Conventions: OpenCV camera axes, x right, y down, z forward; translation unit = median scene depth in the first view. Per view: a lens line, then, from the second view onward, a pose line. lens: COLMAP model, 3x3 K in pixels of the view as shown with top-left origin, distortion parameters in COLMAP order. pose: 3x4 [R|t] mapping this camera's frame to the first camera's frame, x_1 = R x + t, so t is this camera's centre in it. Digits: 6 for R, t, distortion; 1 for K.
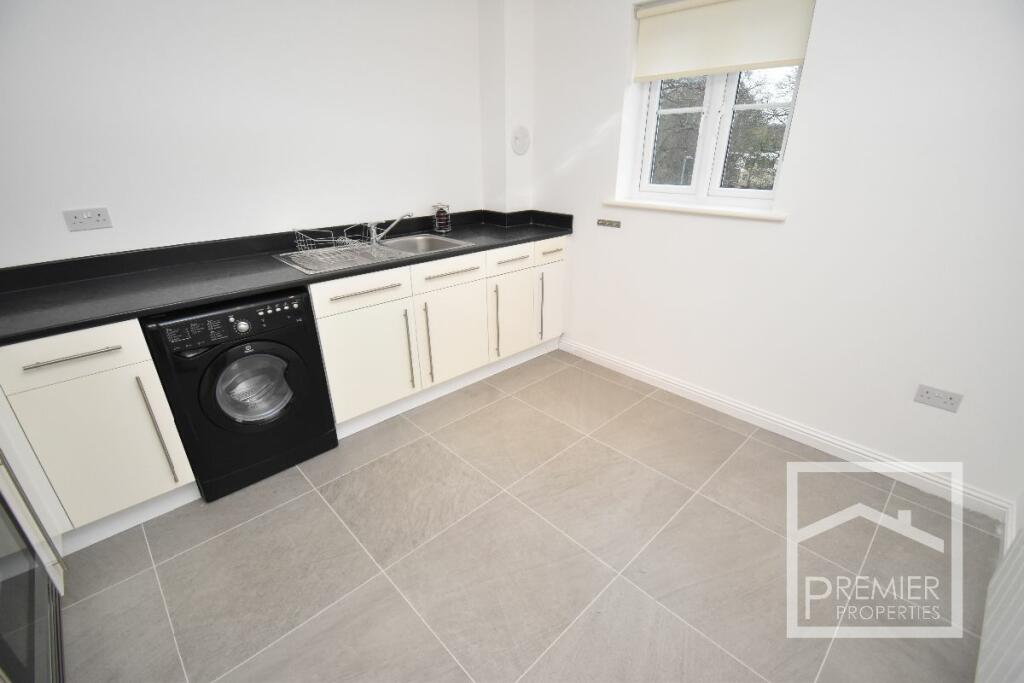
lens RADIAL K [[453.6, 0, 512.5], [0, 453.6, 345.7], [0, 0, 1]] dist [0.022758, -0.034406]
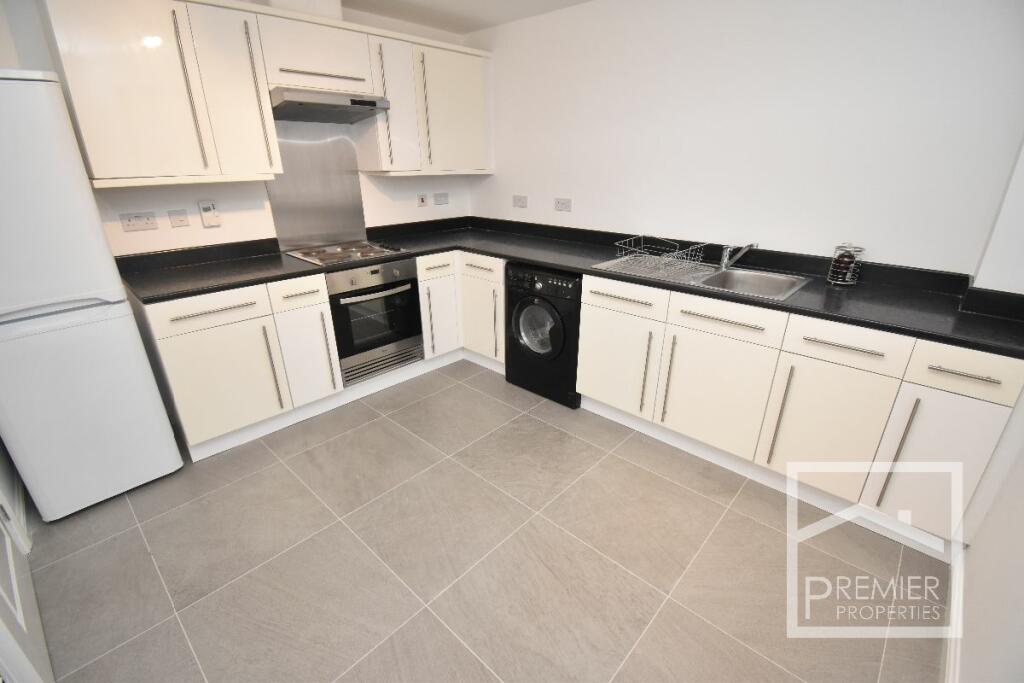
lens RADIAL K [[453.6, 0, 512.5], [0, 453.6, 345.7], [0, 0, 1]] dist [0.022758, -0.034406]
pose [[0.052905, 0.377988, -0.924298, 0.658457], [-0.399198, 0.856424, 0.327382, -0.254502], [0.915337, 0.351658, 0.196202, 0.557226]]
